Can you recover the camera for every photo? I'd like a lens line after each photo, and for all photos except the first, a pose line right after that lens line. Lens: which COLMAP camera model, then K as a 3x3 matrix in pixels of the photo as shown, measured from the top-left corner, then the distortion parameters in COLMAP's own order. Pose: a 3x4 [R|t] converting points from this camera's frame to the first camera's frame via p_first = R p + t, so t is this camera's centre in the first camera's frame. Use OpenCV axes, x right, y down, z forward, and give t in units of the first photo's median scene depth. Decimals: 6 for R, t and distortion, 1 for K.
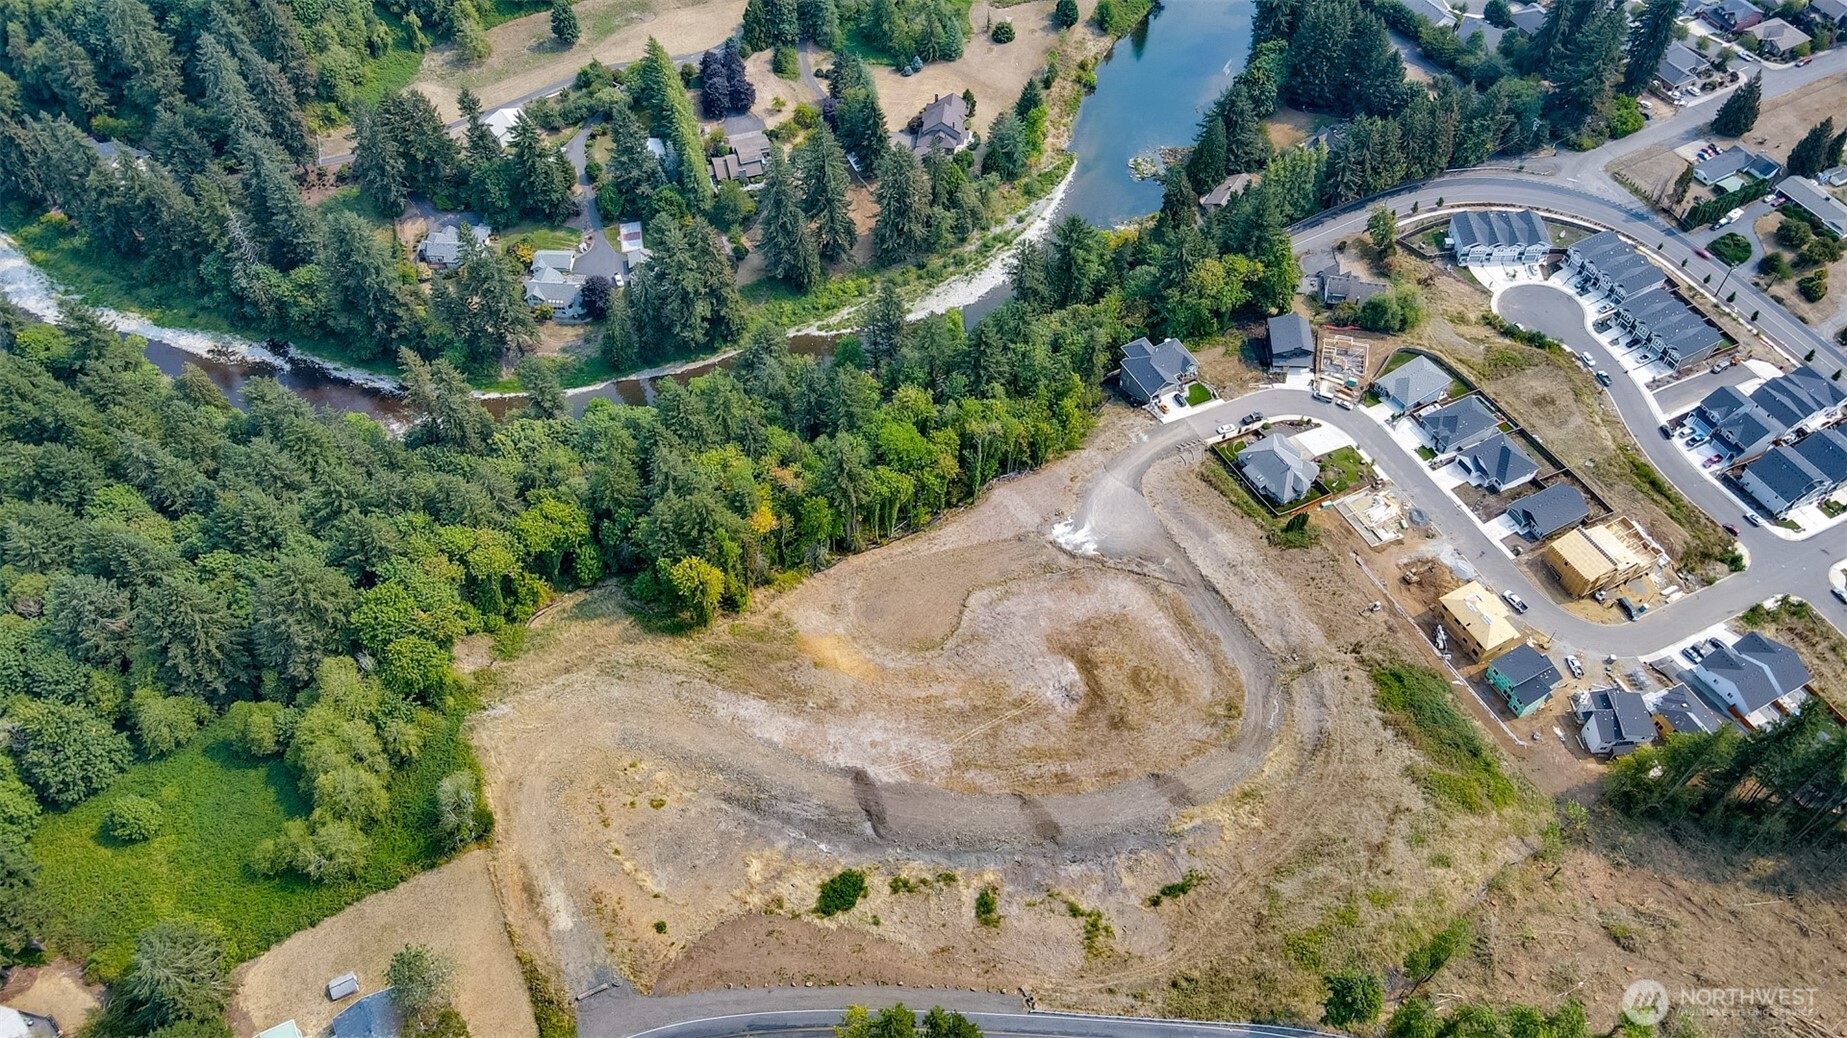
lens RADIAL K [[1367.2, 0, 924.2], [0, 1367.2, 499.8], [0, 0, 1]] dist [-0.011012, 0.048960]
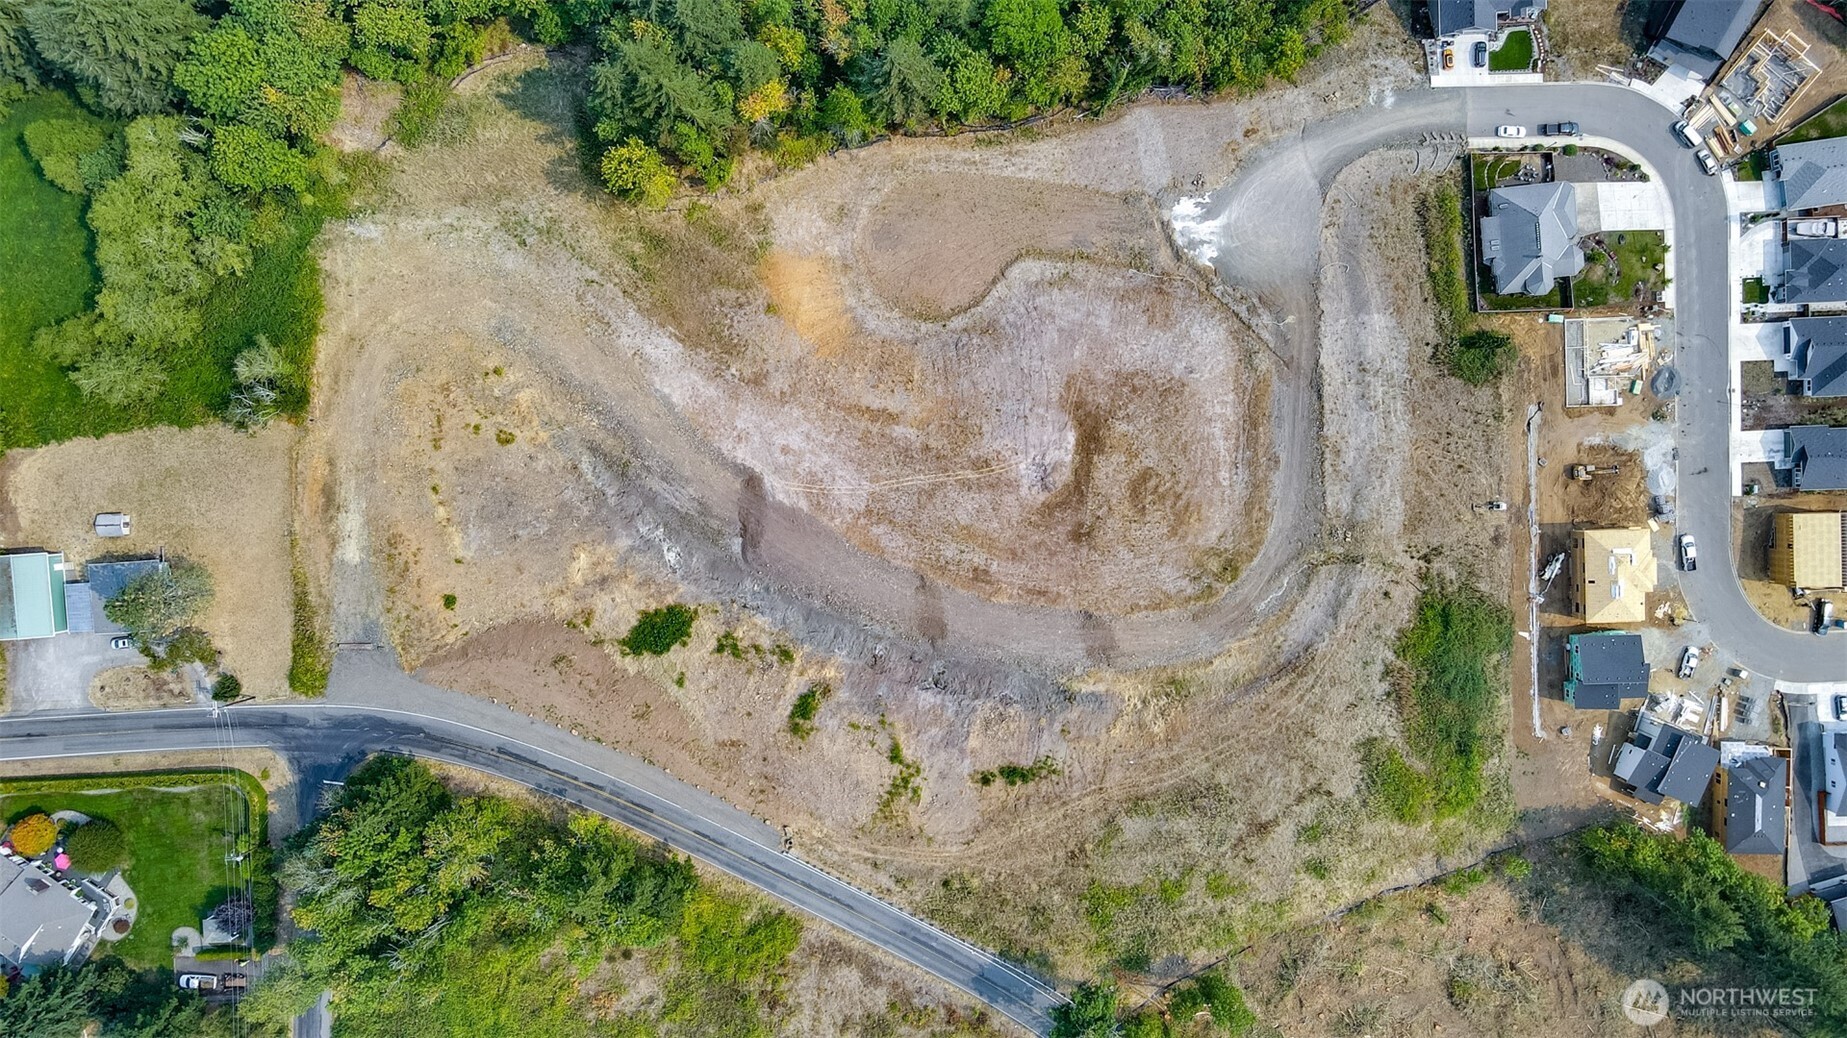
lens RADIAL K [[1367.2, 0, 928.4], [0, 1367.2, 501.2], [0, 0, 1]] dist [-0.011012, 0.048960]
pose [[0.902279, 0.431044, -0.009642, 0.056142], [-0.319902, 0.684290, 0.655294, -0.333405], [0.289059, -0.588173, 0.755313, 0.360977]]
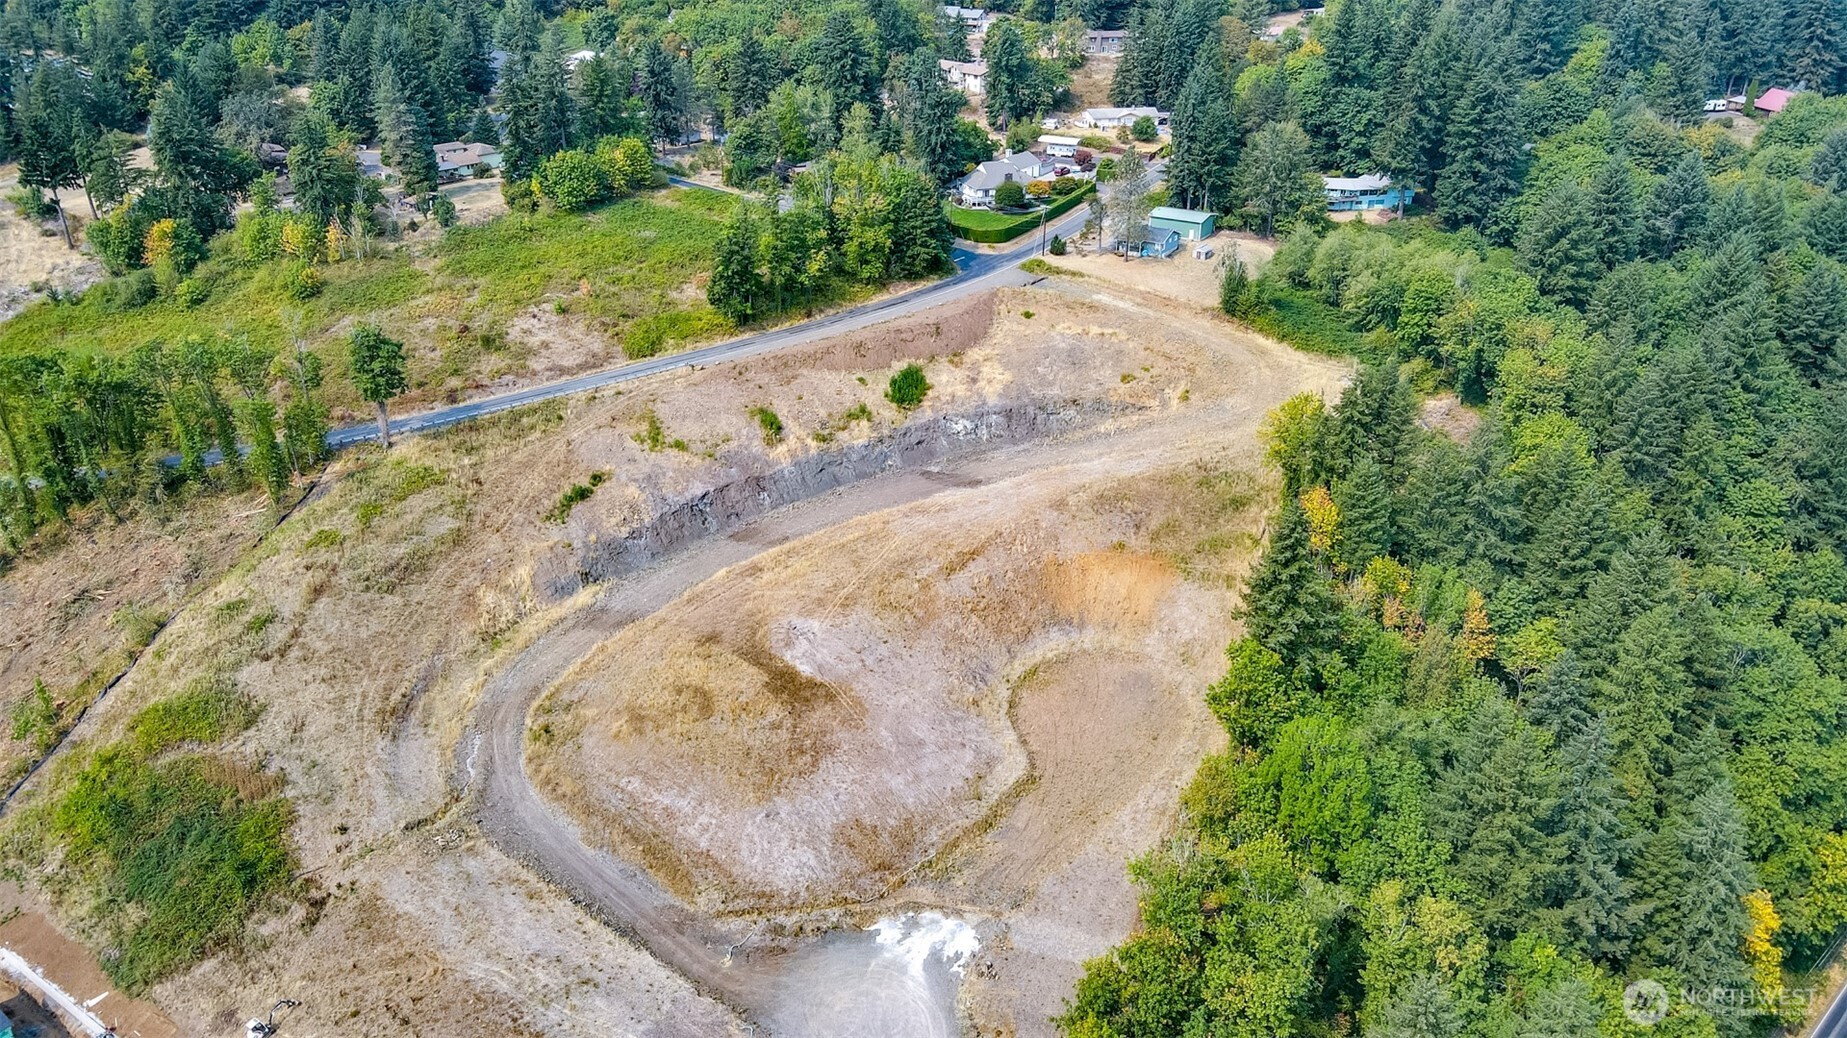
lens RADIAL K [[1367.2, 0, 921.7], [0, 1367.2, 520.7], [0, 0, 1]] dist [-0.011012, 0.048960]
pose [[-0.876907, 0.220047, -0.427334, 0.310773], [-0.369093, 0.261250, 0.891919, -0.474665], [0.307905, 0.939855, -0.147874, 1.029339]]
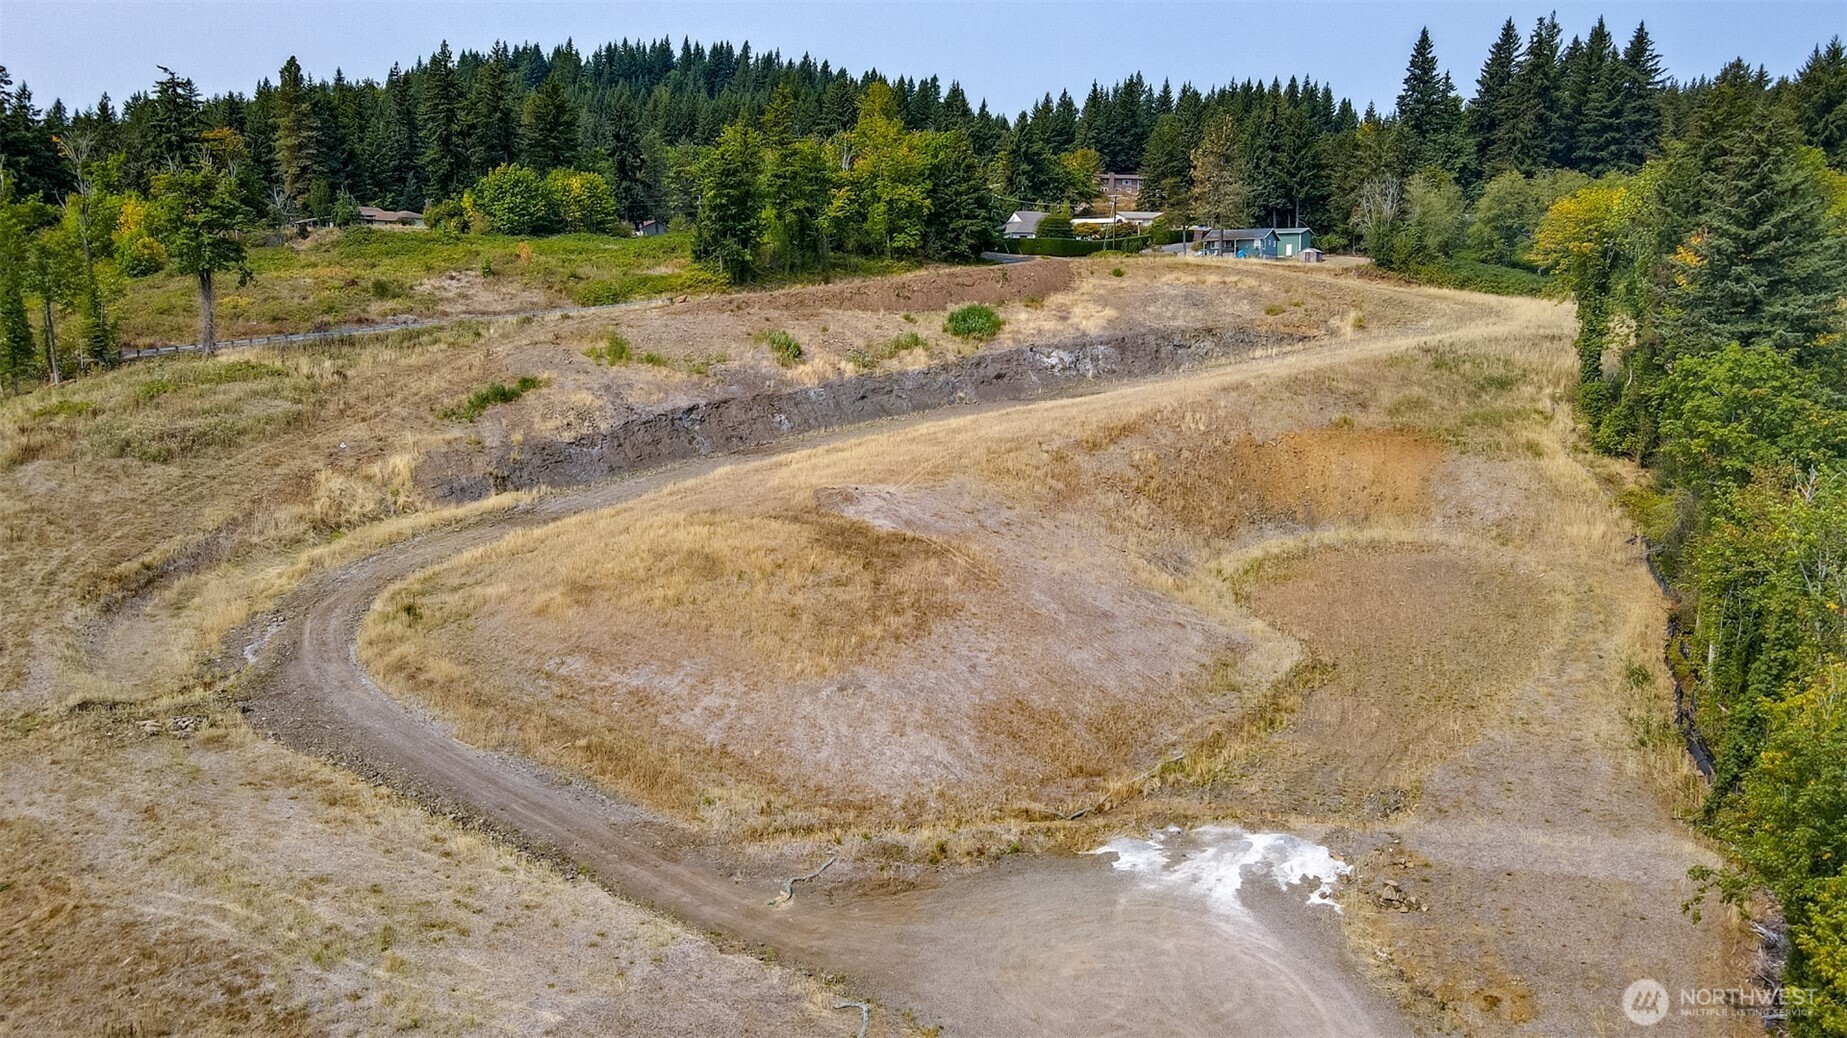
lens RADIAL K [[1367.2, 0, 922.4], [0, 1367.2, 521.4], [0, 0, 1]] dist [-0.011012, 0.048960]
pose [[-0.852248, 0.104194, -0.512657, 0.278599], [-0.395387, 0.513393, 0.761641, -0.155248], [0.342553, 0.851805, -0.396341, 1.127836]]
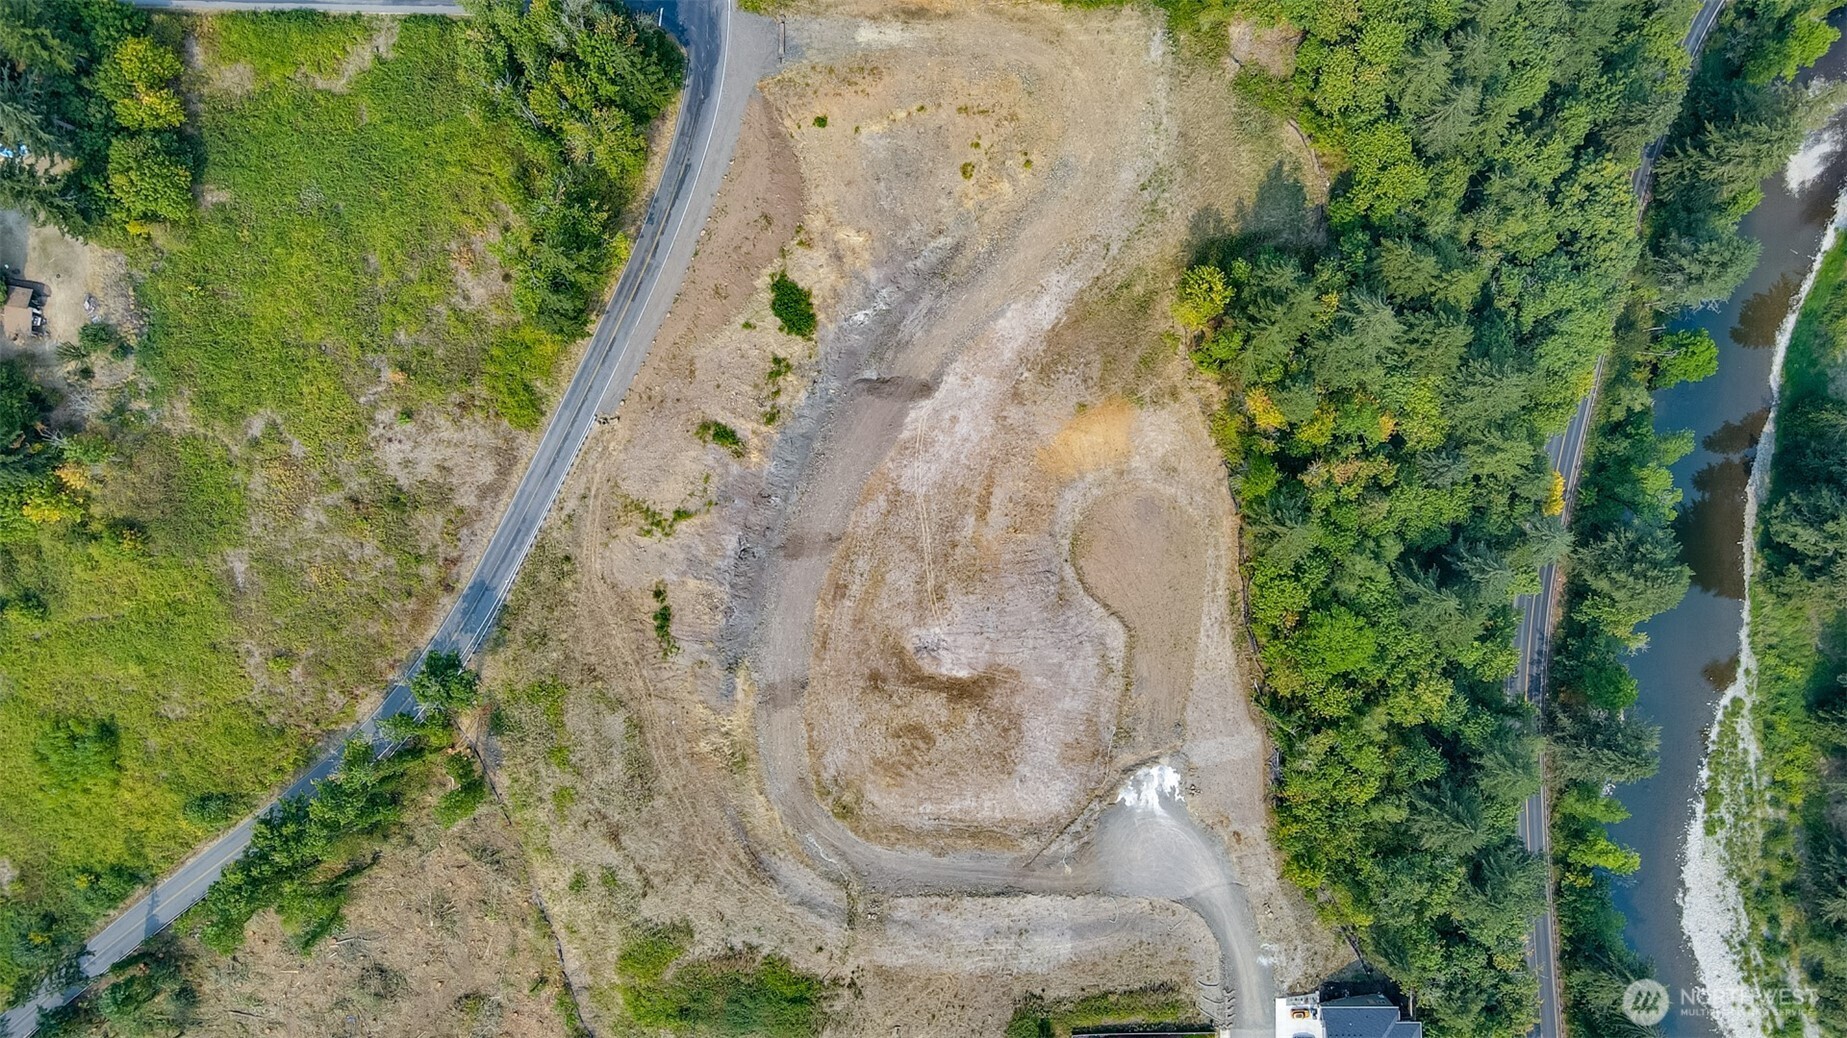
lens RADIAL K [[1367.2, 0, 926.9], [0, 1367.2, 505.5], [0, 0, 1]] dist [-0.011012, 0.048960]
pose [[-0.444588, 0.895354, 0.026139, -0.001359], [-0.661749, -0.347978, 0.664078, -0.399182], [0.603680, 0.277944, 0.747206, 0.300121]]
